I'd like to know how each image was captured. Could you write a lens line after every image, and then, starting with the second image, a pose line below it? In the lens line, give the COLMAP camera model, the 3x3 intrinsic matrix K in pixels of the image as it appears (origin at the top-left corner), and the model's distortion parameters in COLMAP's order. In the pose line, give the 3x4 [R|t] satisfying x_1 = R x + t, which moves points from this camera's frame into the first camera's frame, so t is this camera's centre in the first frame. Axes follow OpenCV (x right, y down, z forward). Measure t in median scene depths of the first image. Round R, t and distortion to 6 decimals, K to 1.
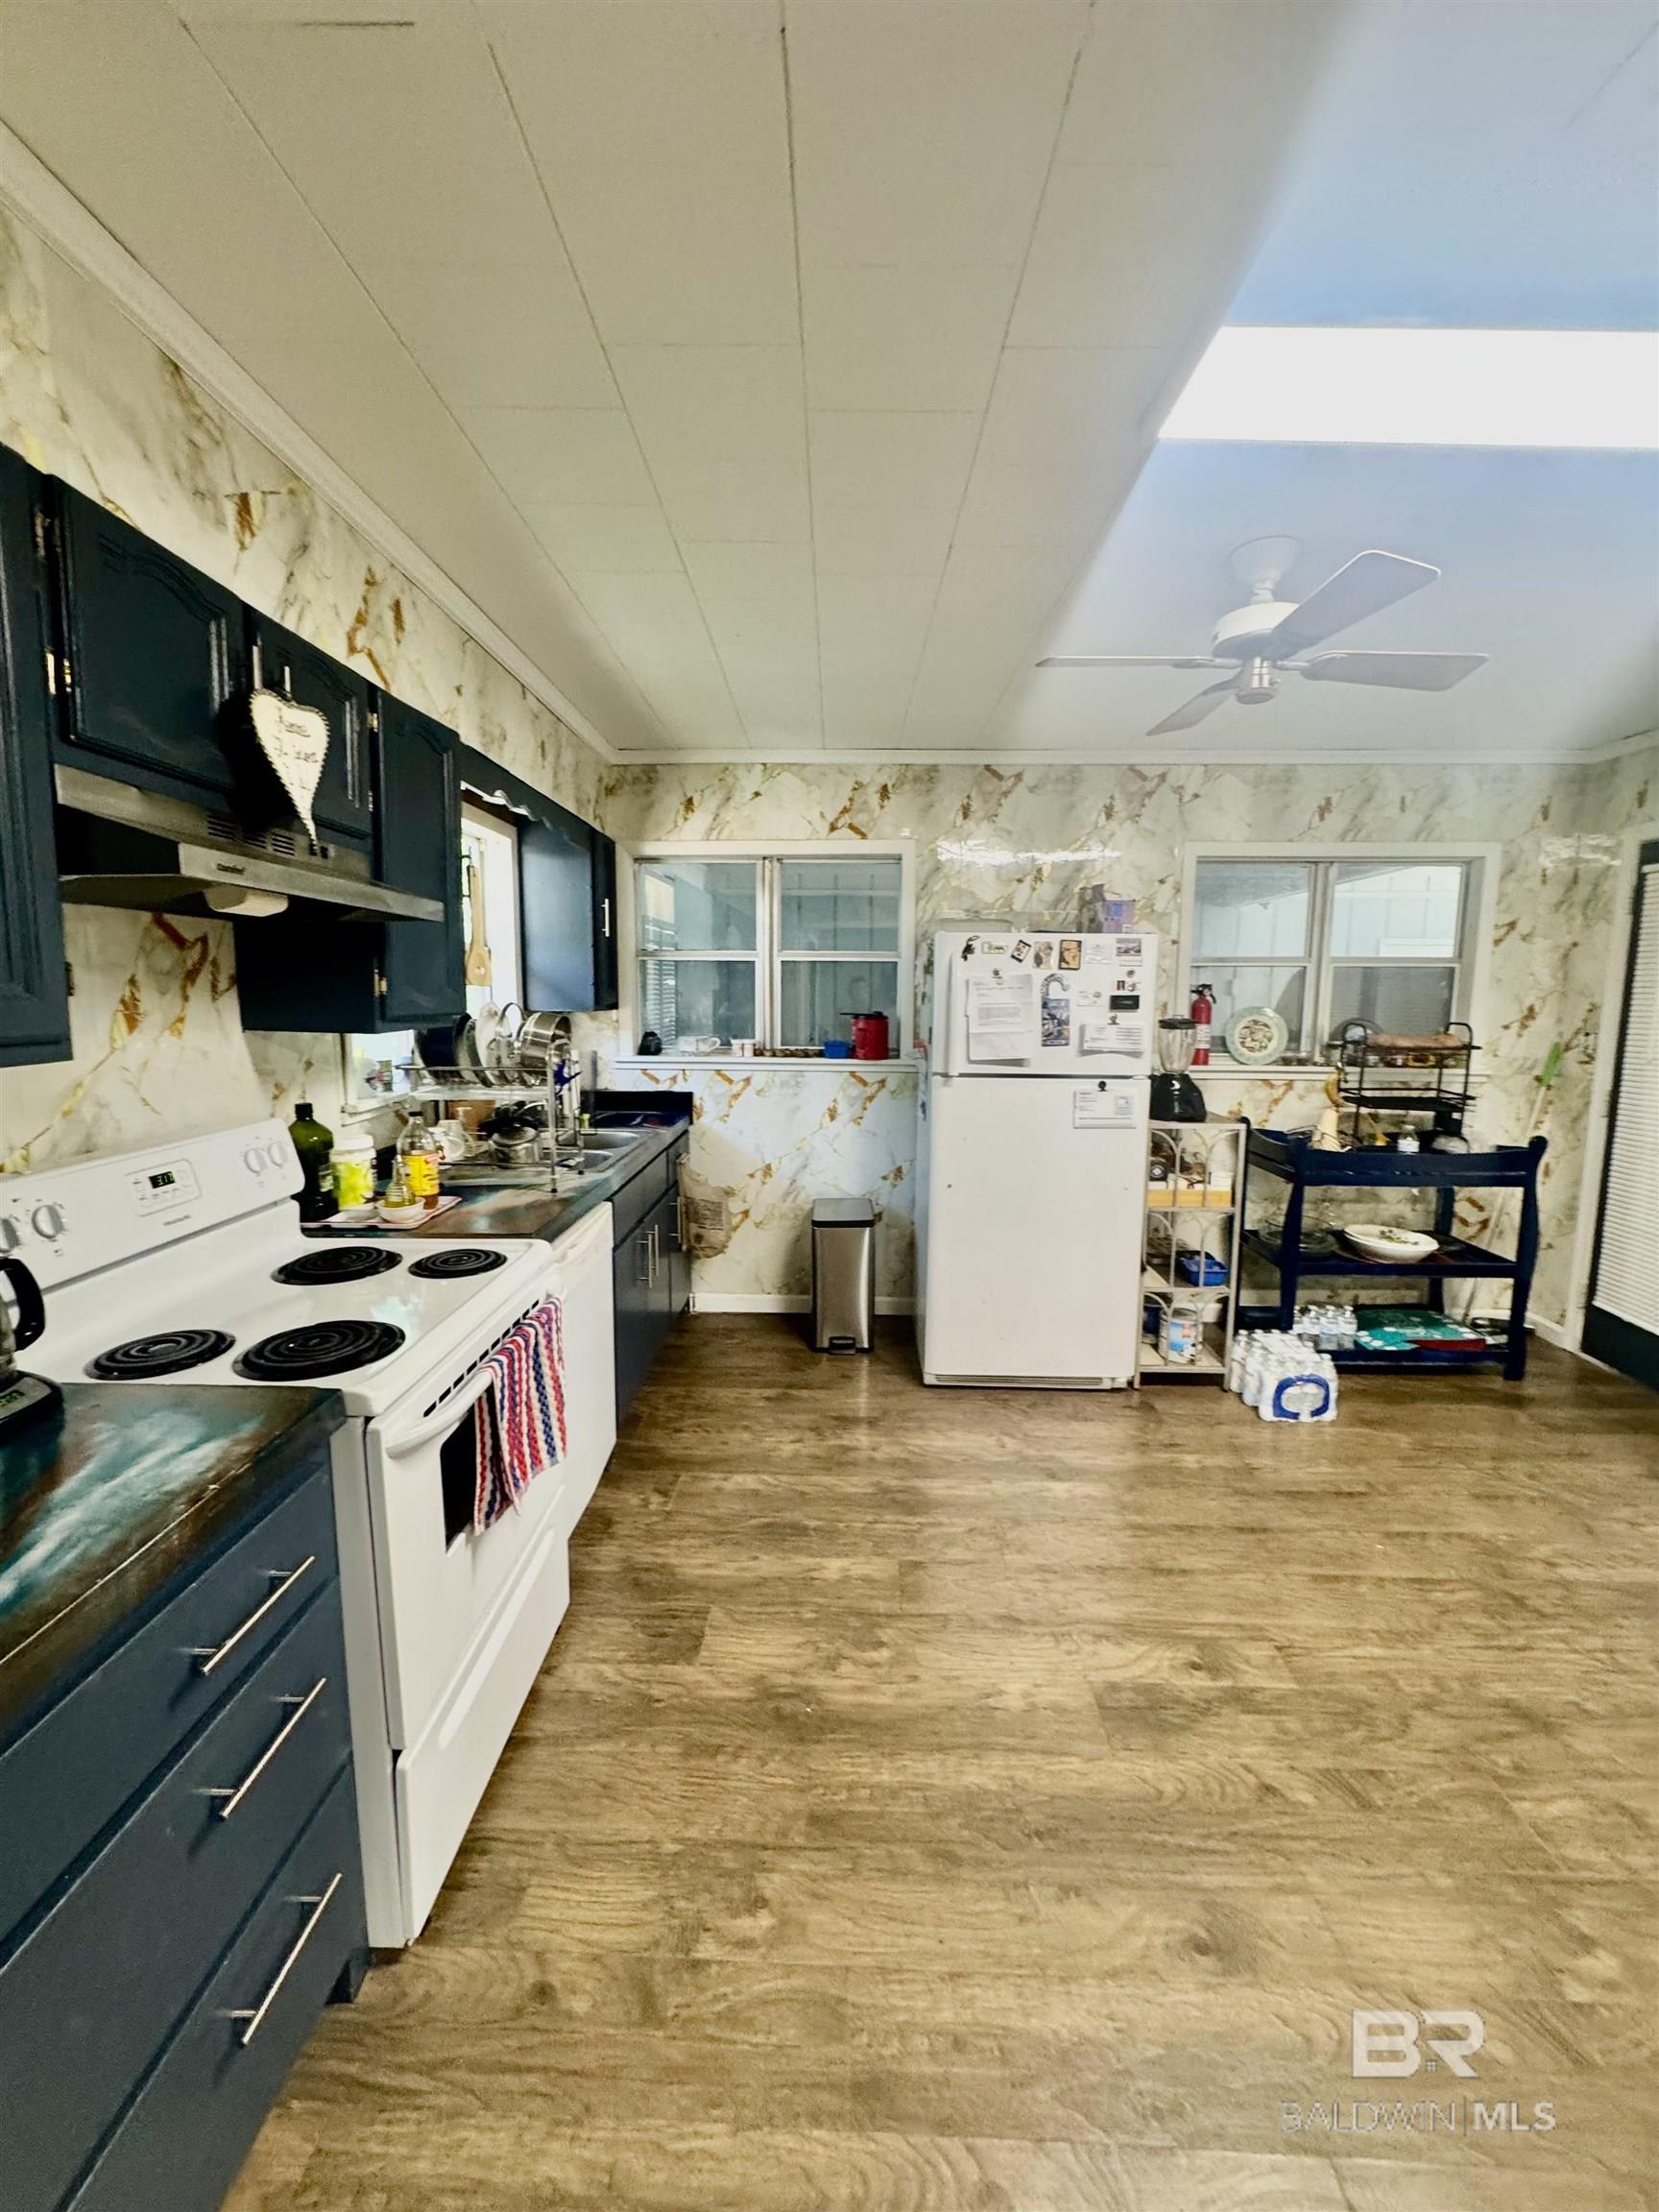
lens RADIAL K [[888.1, 0, 833.4], [0, 888.1, 1104.8], [0, 0, 1]] dist [0.000555, 0.000347]
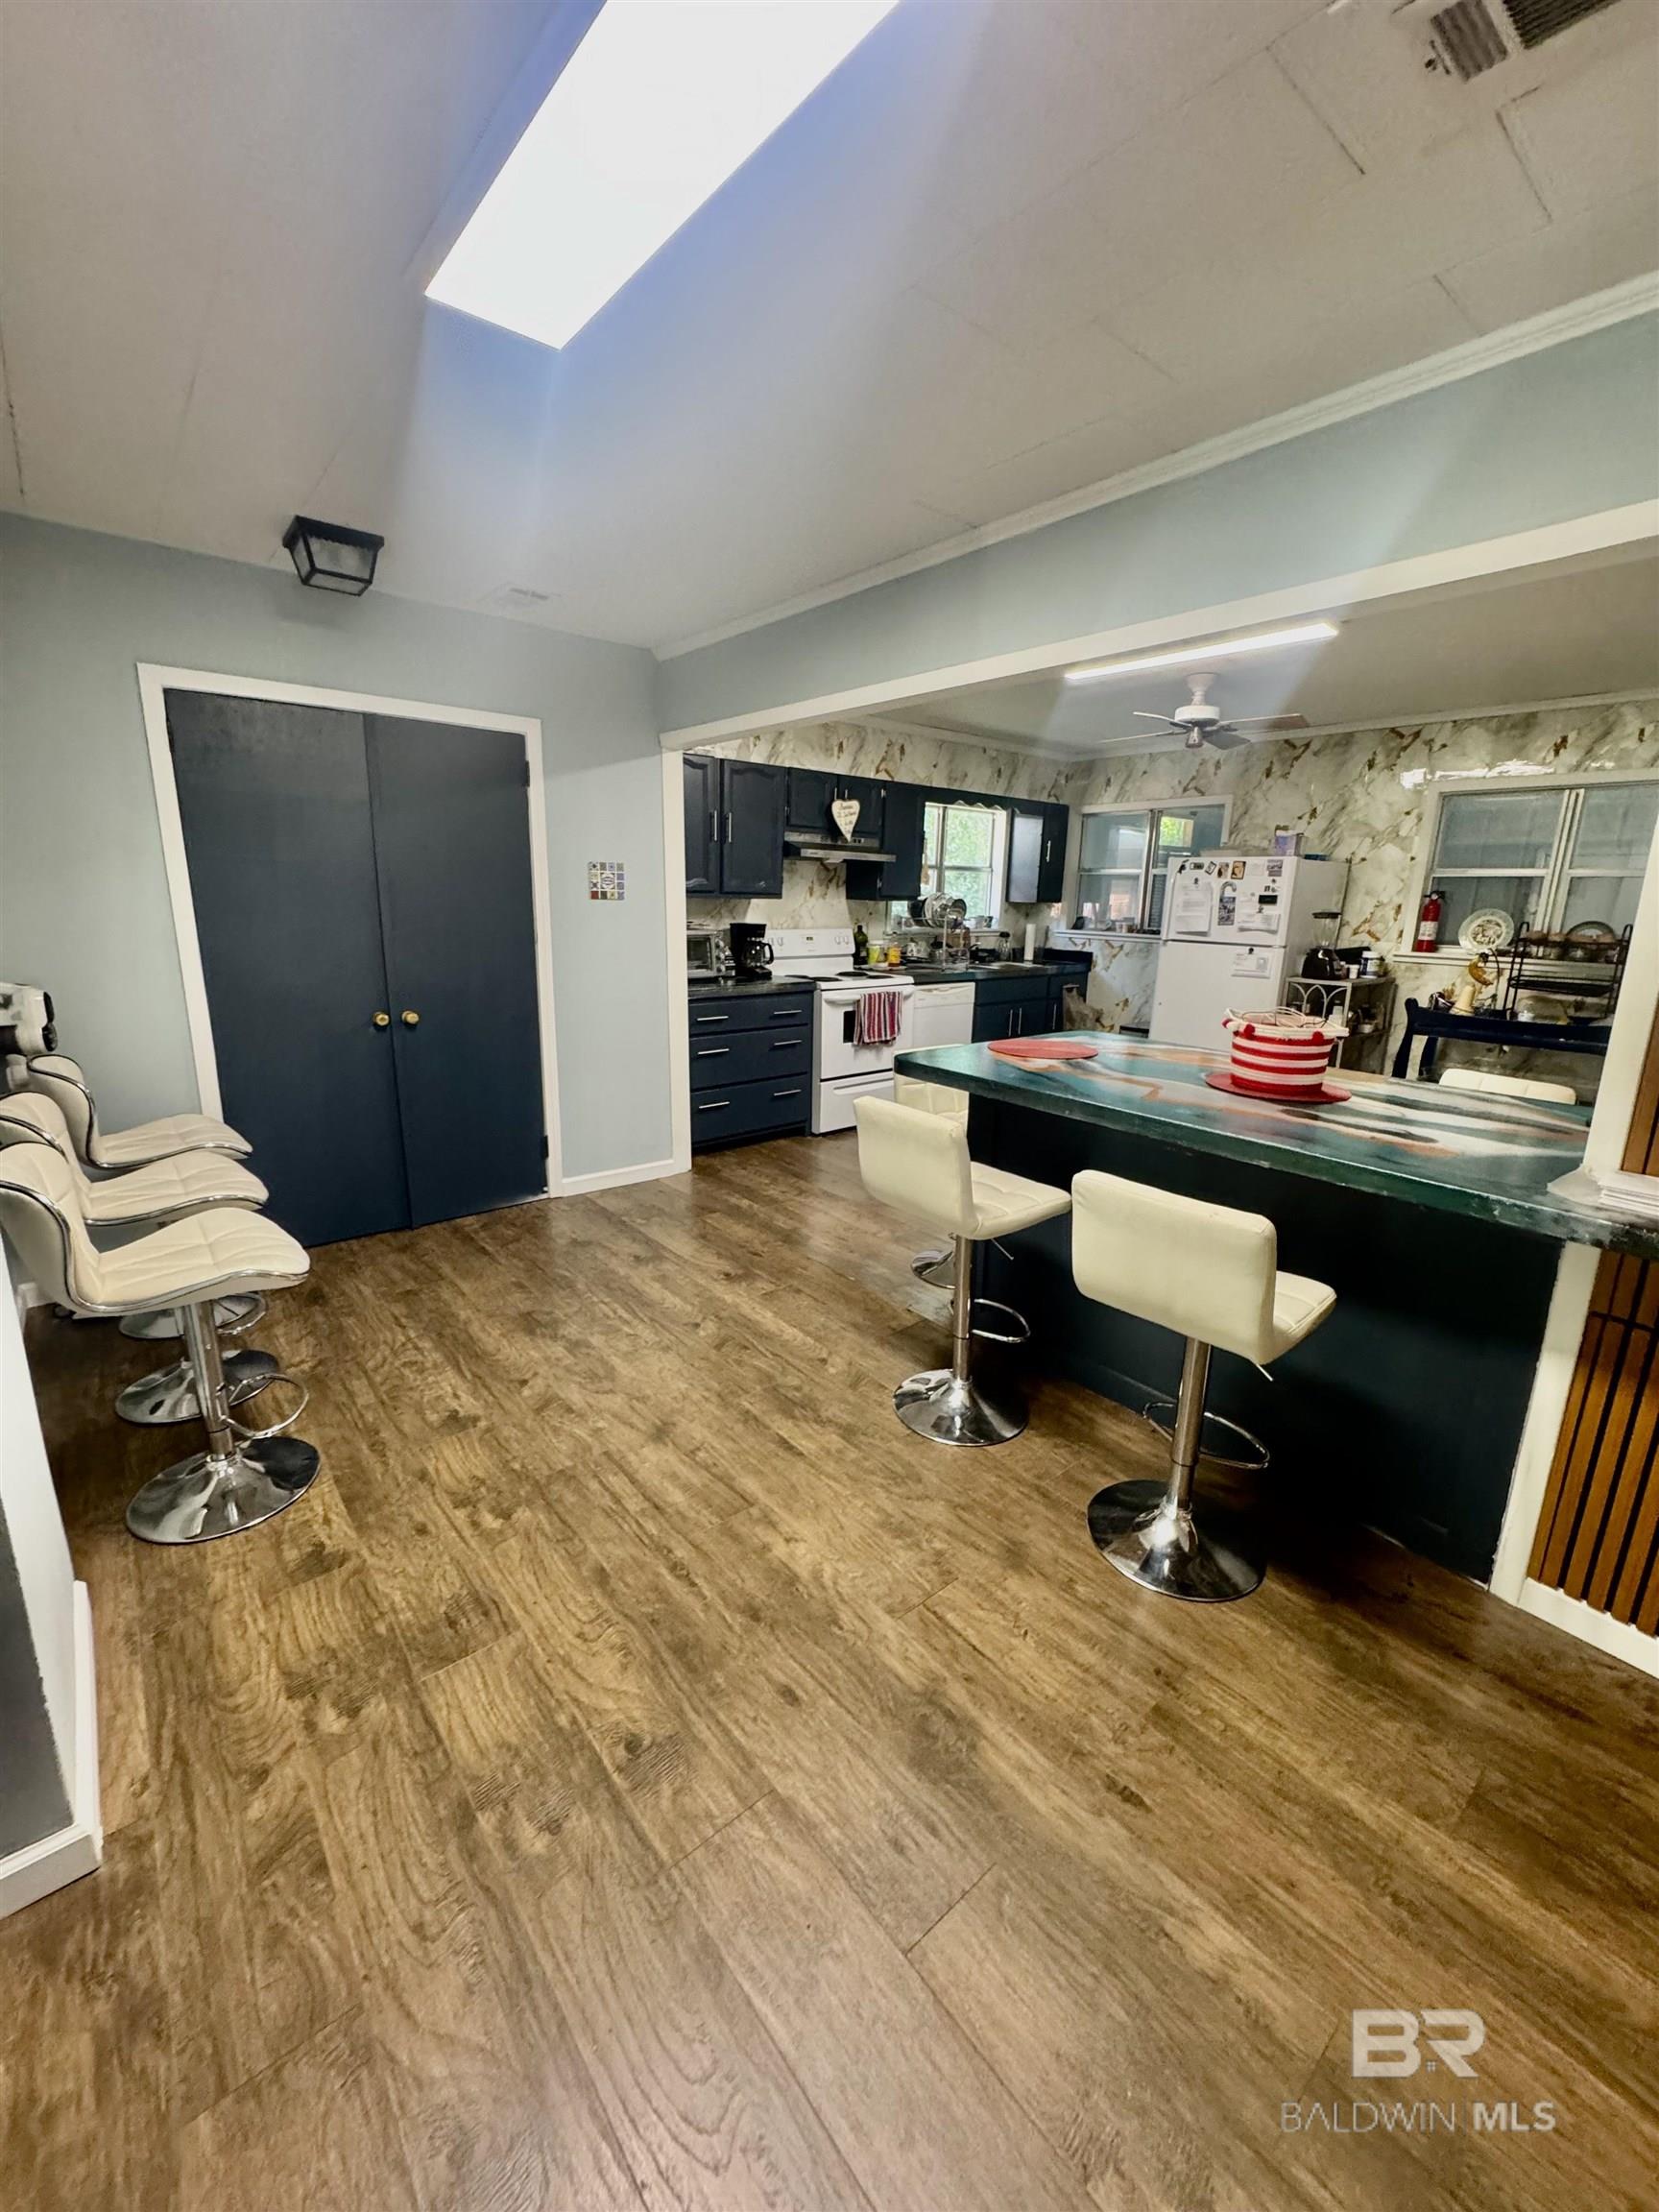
lens RADIAL K [[884.7, 0, 832.8], [0, 884.7, 1106.5], [0, 0, 1]] dist [-0.003679, 0.000304]
pose [[0.666542, 0.183746, -0.722468, 1.239565], [-0.113590, 0.982864, 0.145176, 0.136812], [0.736763, -0.014701, 0.675991, -0.833153]]
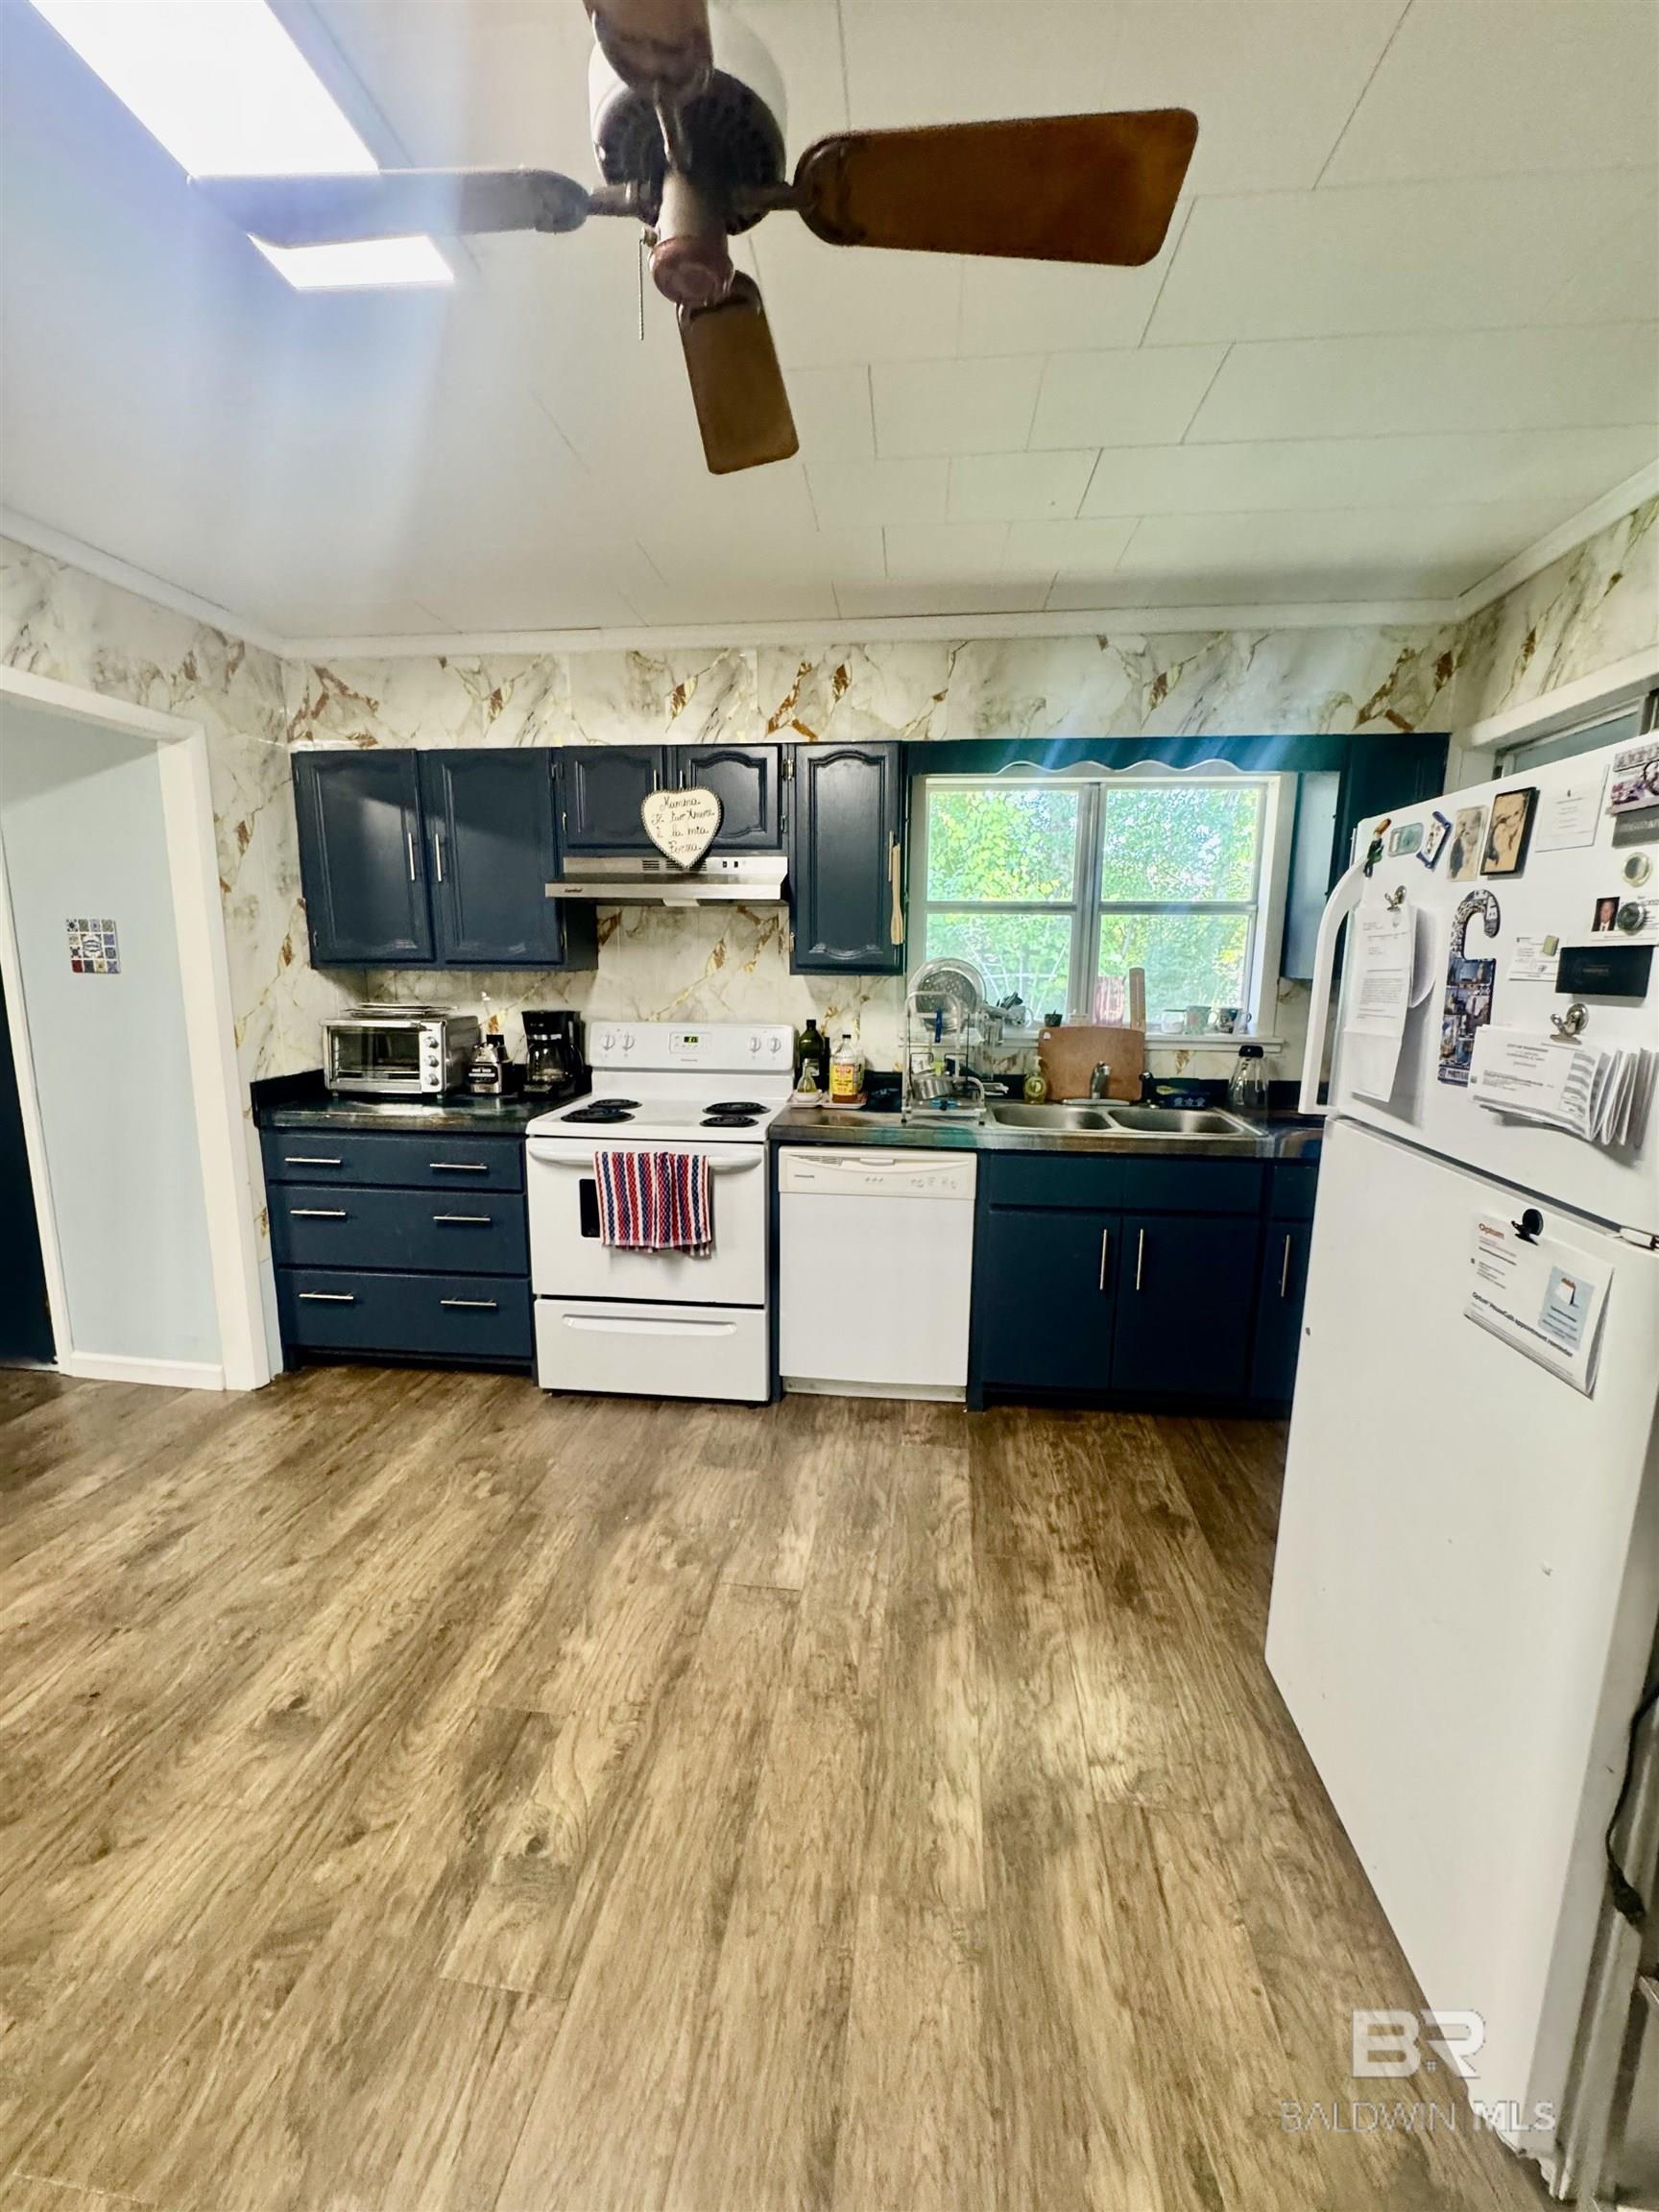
lens RADIAL K [[884.7, 0, 832.8], [0, 884.7, 1106.5], [0, 0, 1]] dist [-0.003679, 0.000304]
pose [[-0.088074, 0.163475, -0.982608, 0.773974], [-0.137743, 0.974966, 0.174550, -0.103653], [0.986544, 0.150721, -0.063352, 0.917346]]
